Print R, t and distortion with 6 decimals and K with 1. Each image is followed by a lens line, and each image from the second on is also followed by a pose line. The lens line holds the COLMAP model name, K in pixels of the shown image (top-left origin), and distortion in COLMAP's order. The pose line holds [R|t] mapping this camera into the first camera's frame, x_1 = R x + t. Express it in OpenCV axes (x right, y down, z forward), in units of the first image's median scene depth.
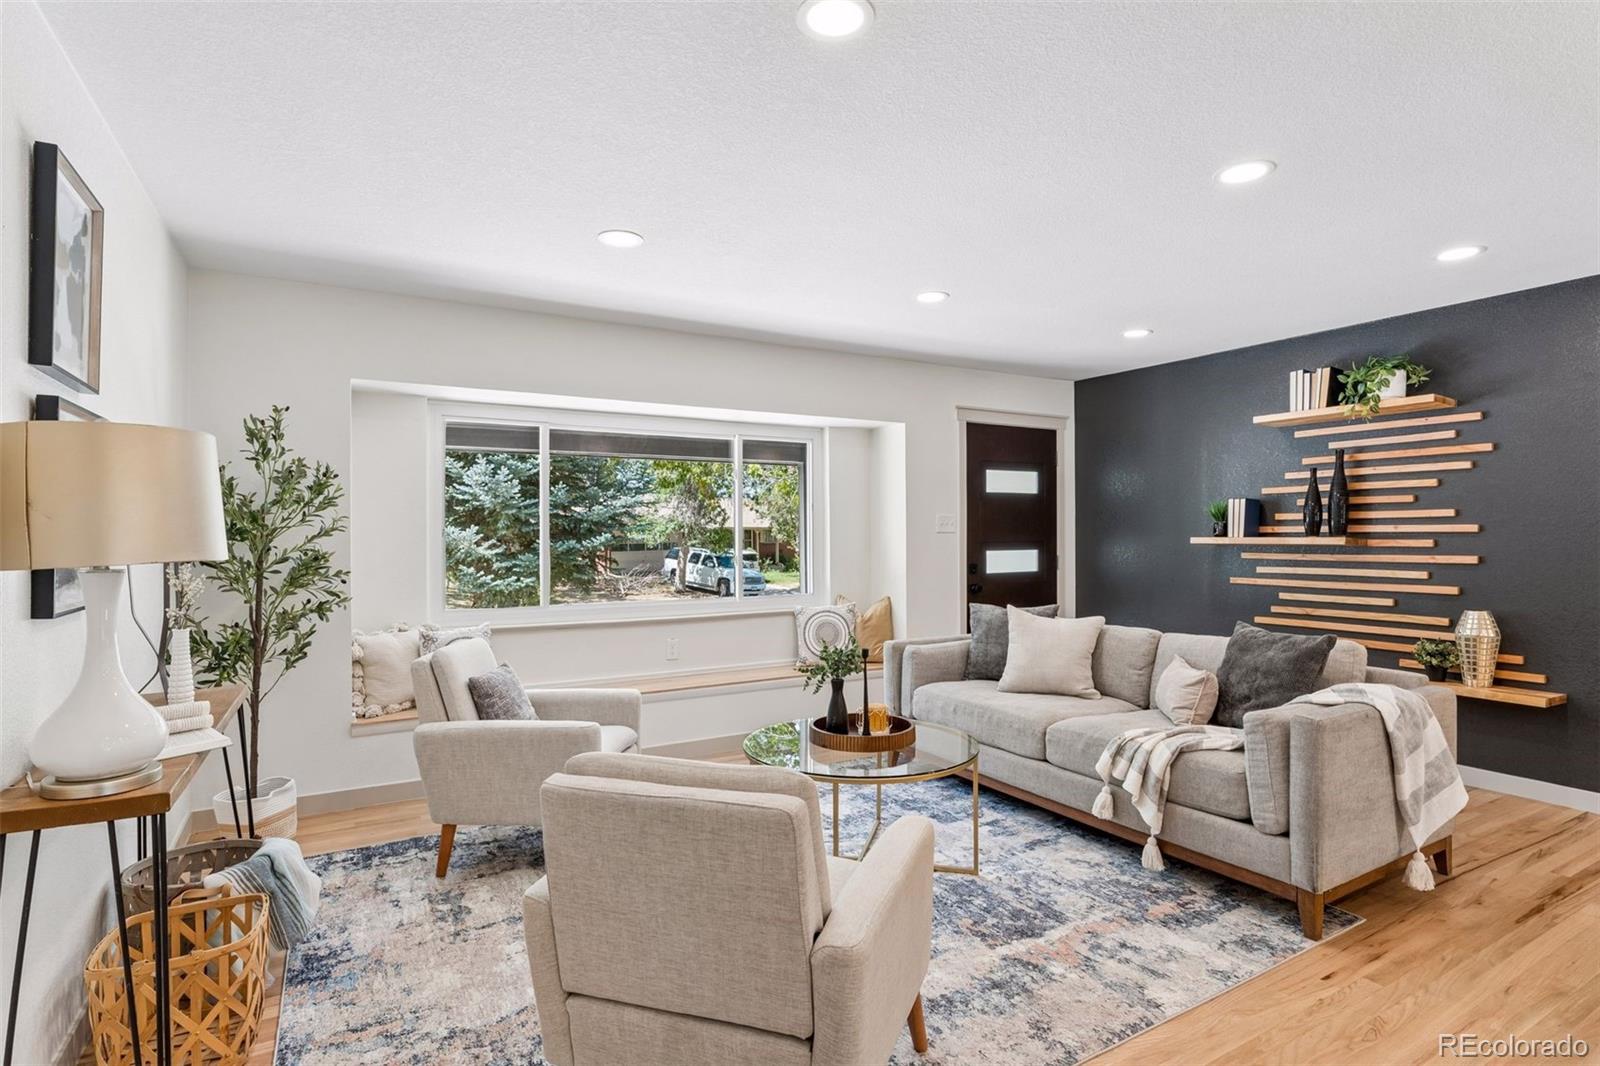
lens RADIAL K [[805.6, 0, 799.6], [0, 805.6, 534.6], [0, 0, 1]] dist [-0.001975, -0.000266]
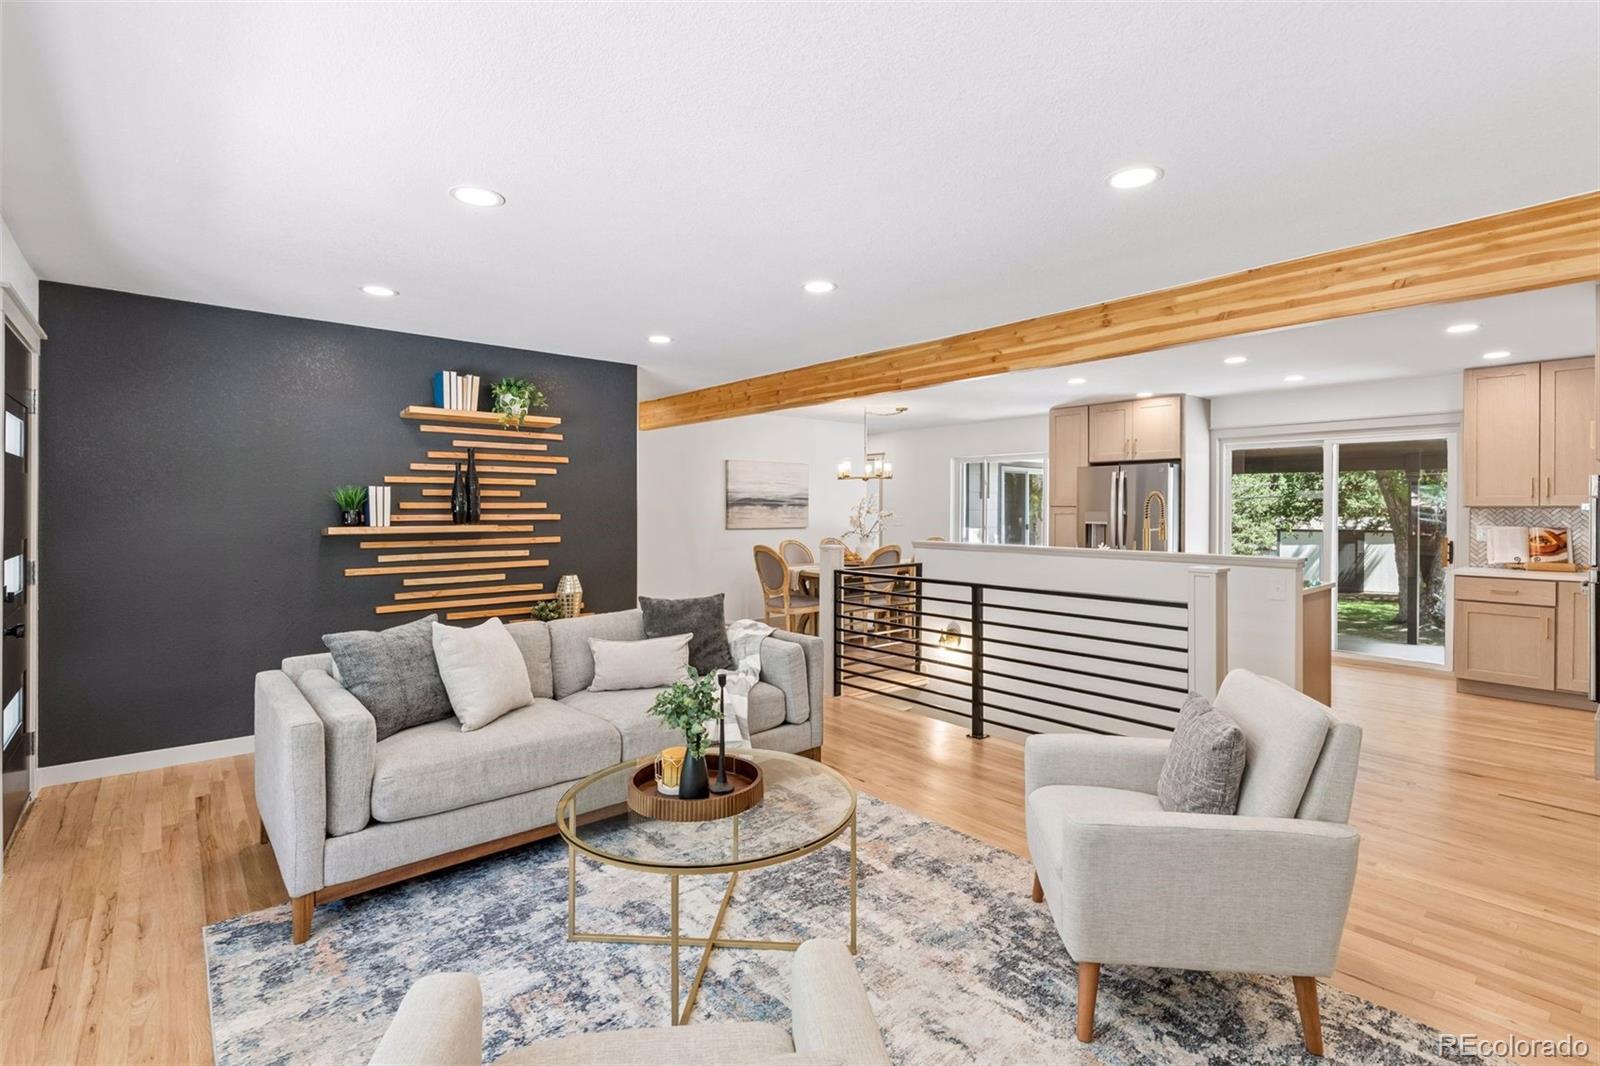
lens RADIAL K [[746.2, 0, 795.5], [0, 746.2, 518.3], [0, 0, 1]] dist [-0.000216, -0.000085]
pose [[-0.184635, -0.007725, 0.982777, -0.508981], [0.003739, 0.999956, 0.008563, -0.014605], [-0.982800, 0.005256, -0.184598, 0.816182]]
